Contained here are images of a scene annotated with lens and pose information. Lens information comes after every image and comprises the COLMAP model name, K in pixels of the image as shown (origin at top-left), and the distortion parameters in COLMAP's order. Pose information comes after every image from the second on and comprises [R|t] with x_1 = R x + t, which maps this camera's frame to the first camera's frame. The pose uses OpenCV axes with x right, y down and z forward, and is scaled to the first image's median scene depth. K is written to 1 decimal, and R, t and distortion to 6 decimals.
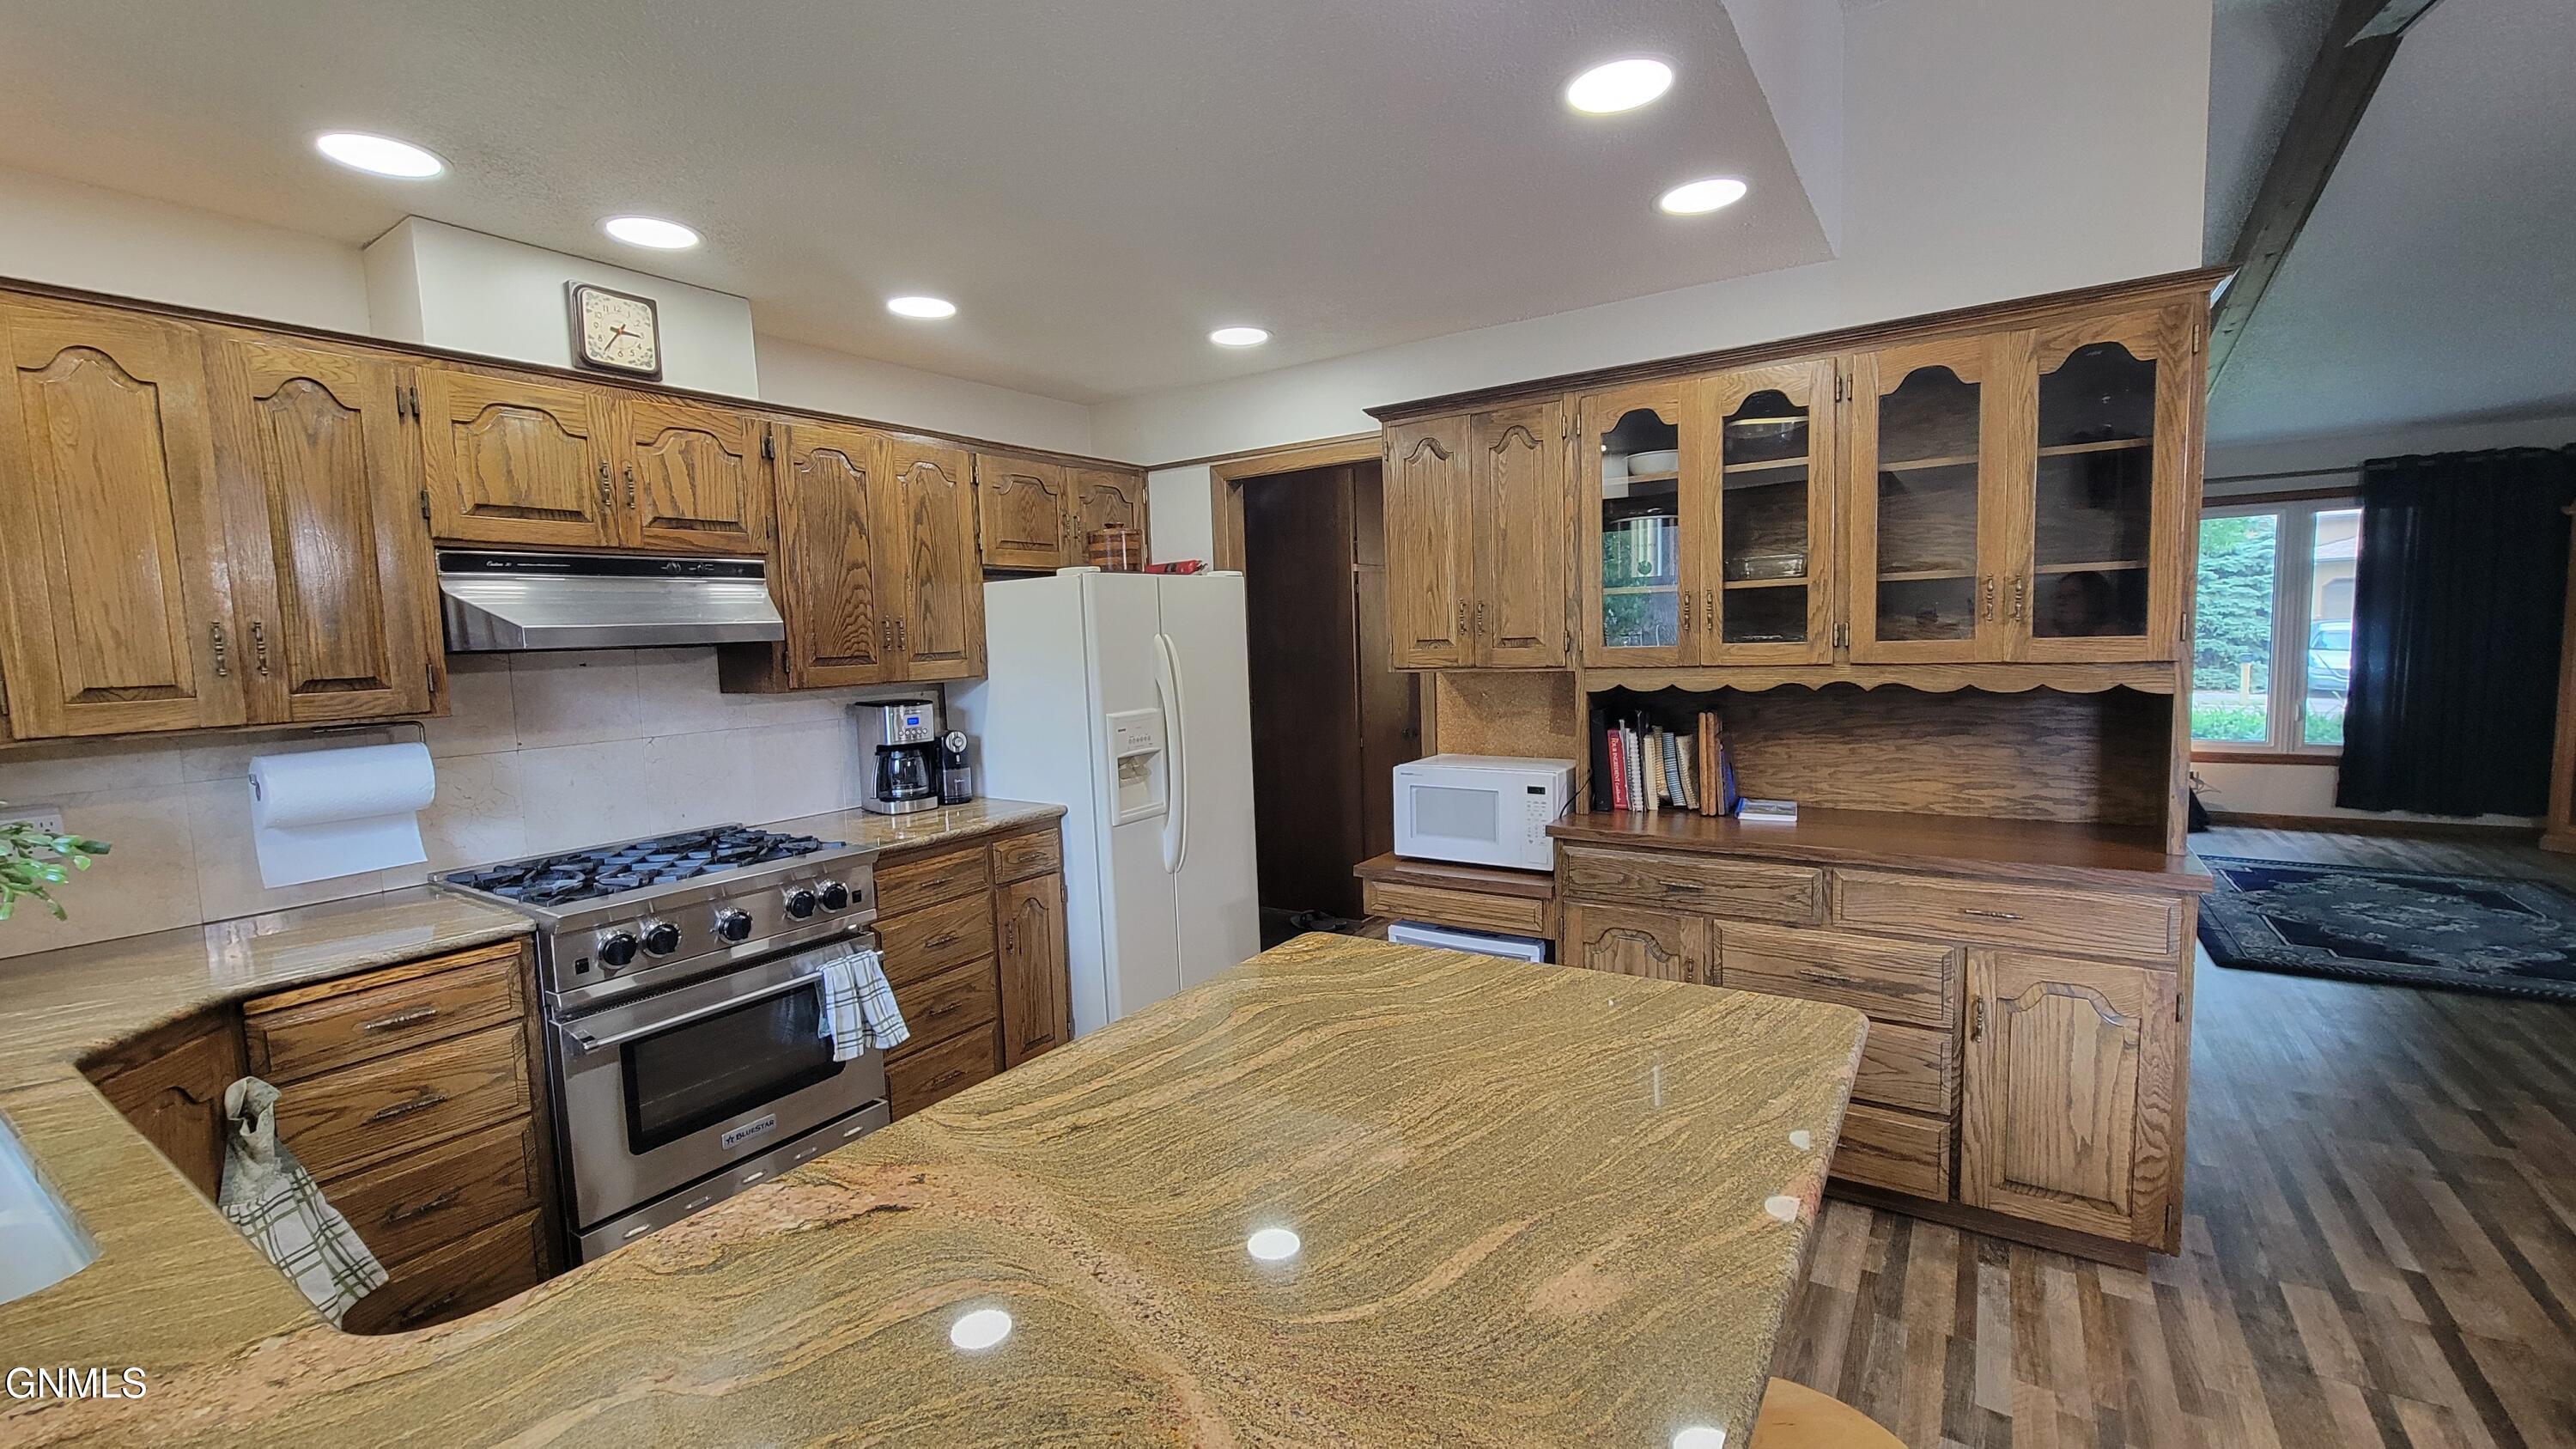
lens RADIAL K [[1050.4, 0, 1307.9], [0, 1050.4, 713.6], [0, 0, 1]] dist [0.002332, -0.001981]
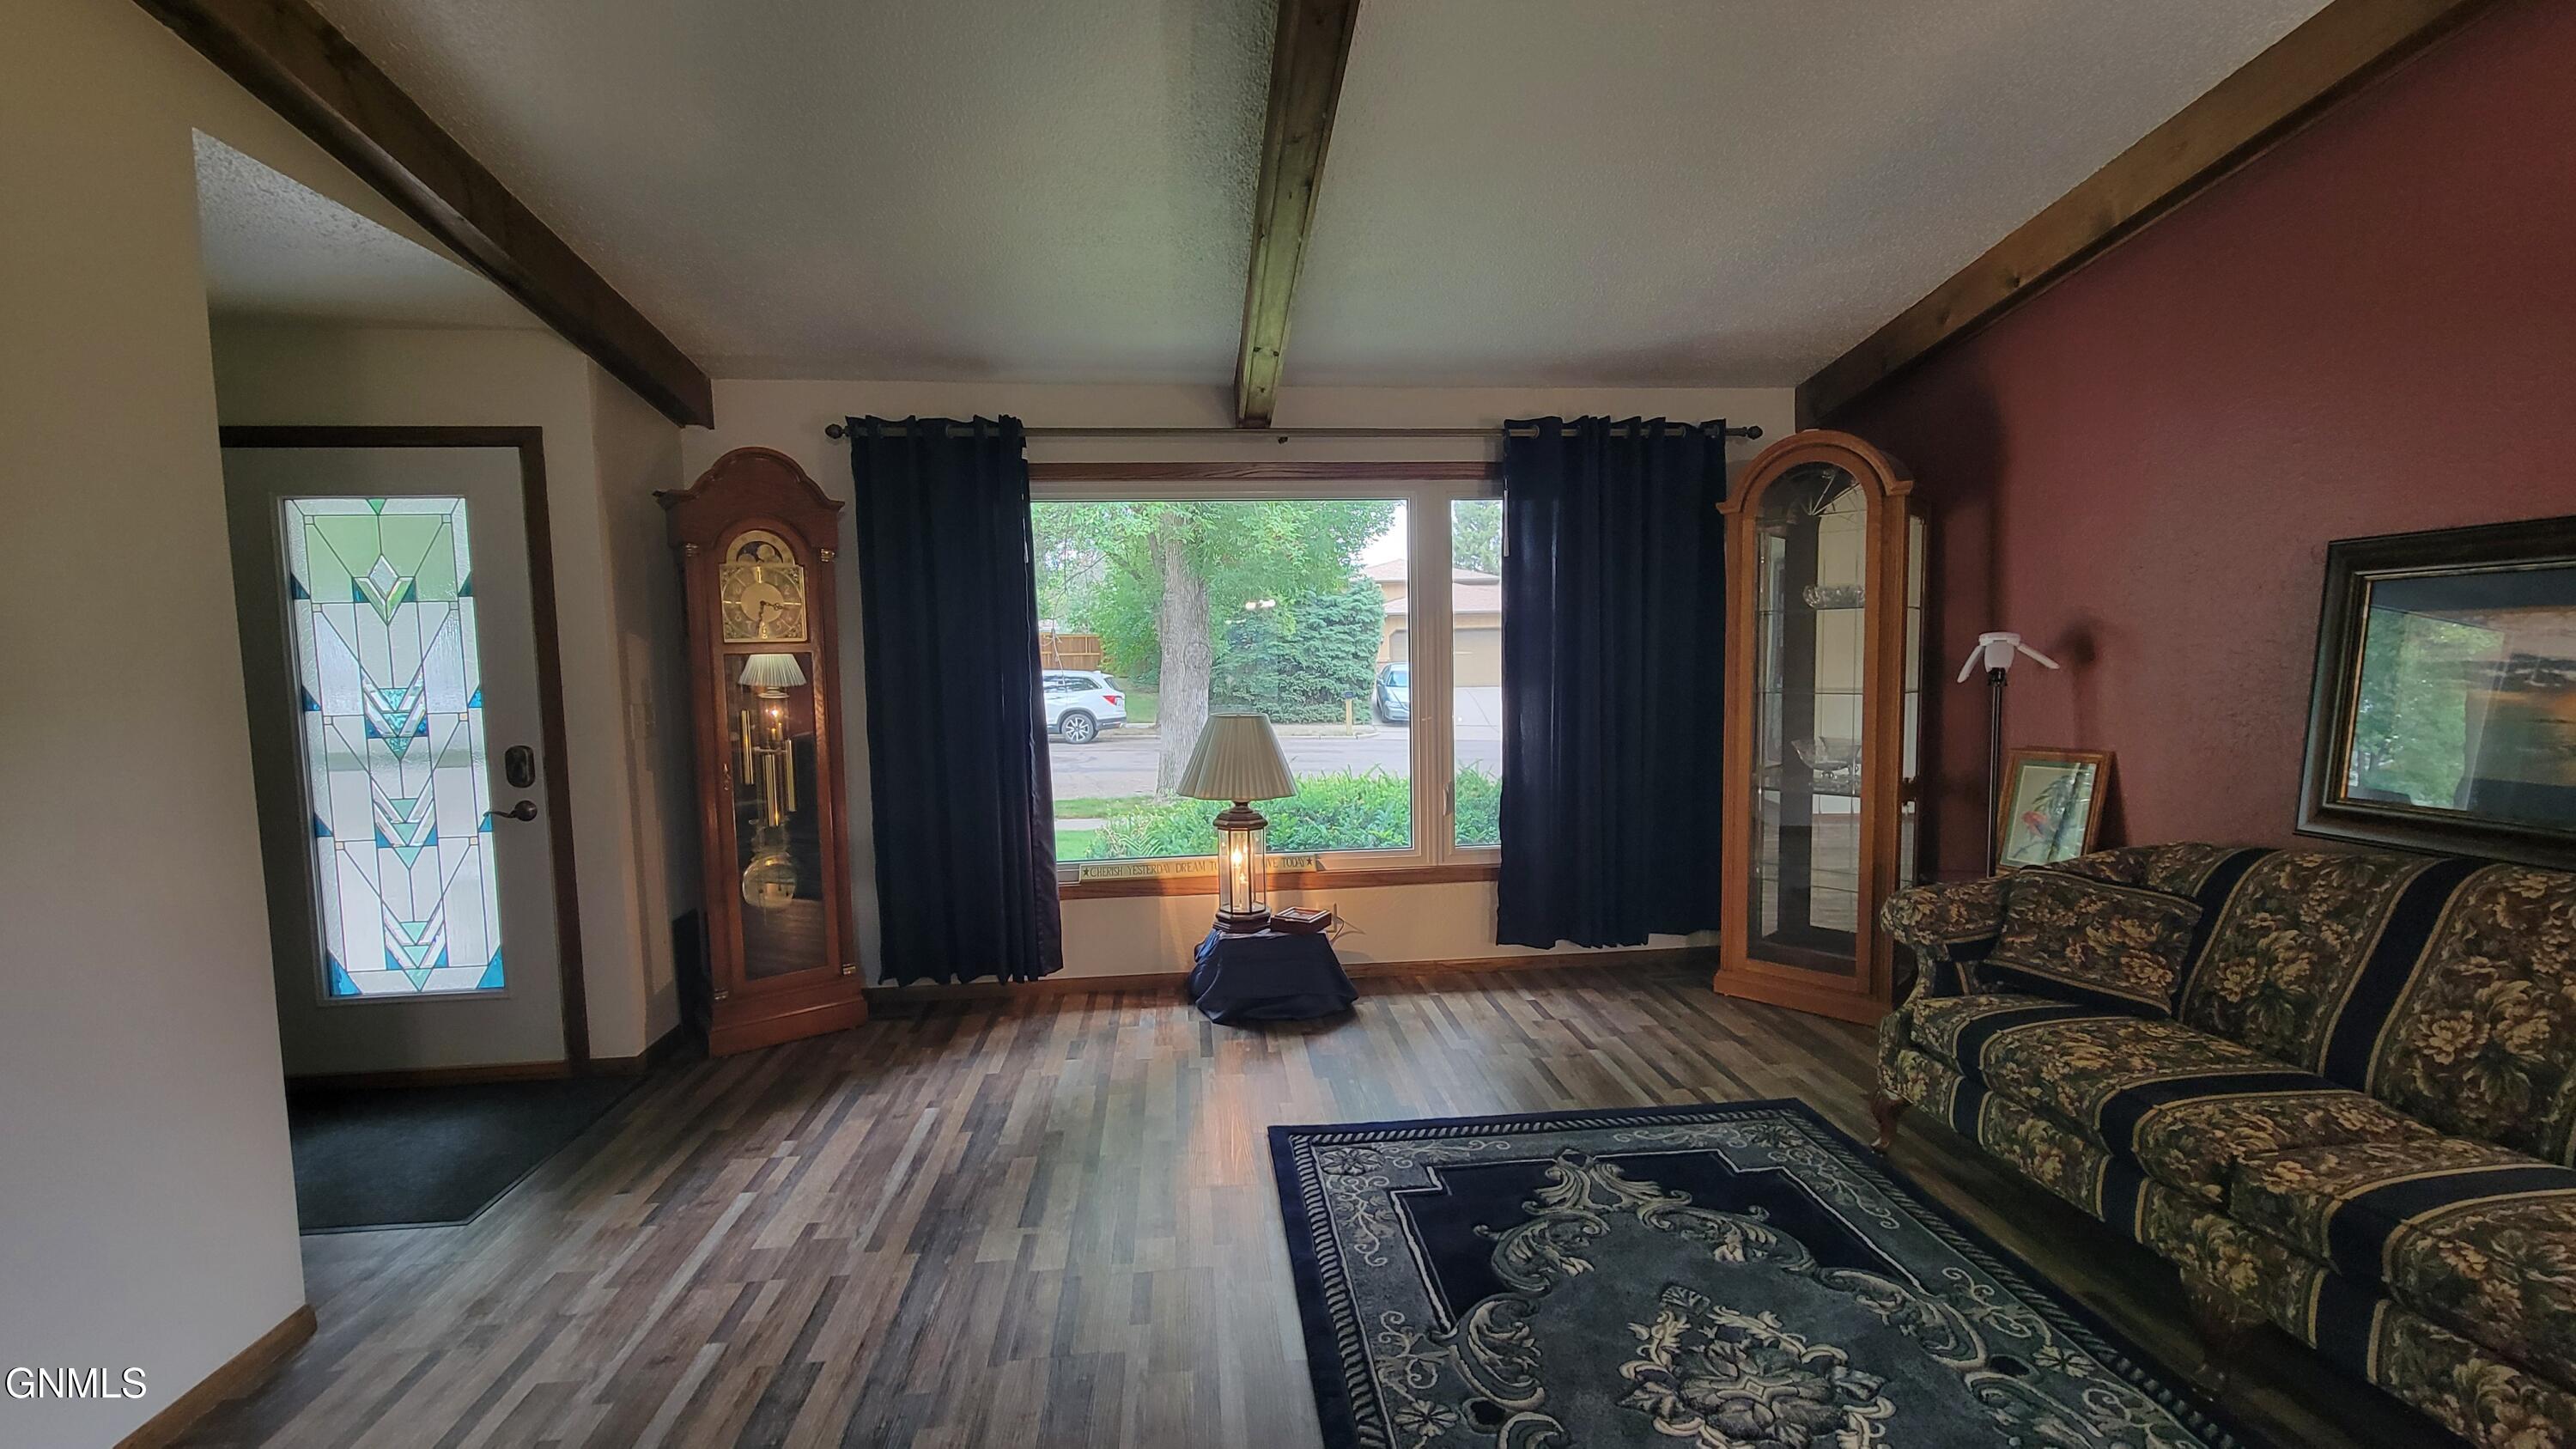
lens RADIAL K [[1050.4, 0, 1304.0], [0, 1050.4, 736.3], [0, 0, 1]] dist [0.002332, -0.001981]
pose [[0.770576, -0.036224, 0.636318, 0.457641], [0.044663, 0.998998, 0.002784, -0.049205], [-0.635781, 0.026275, 0.771422, 0.552522]]
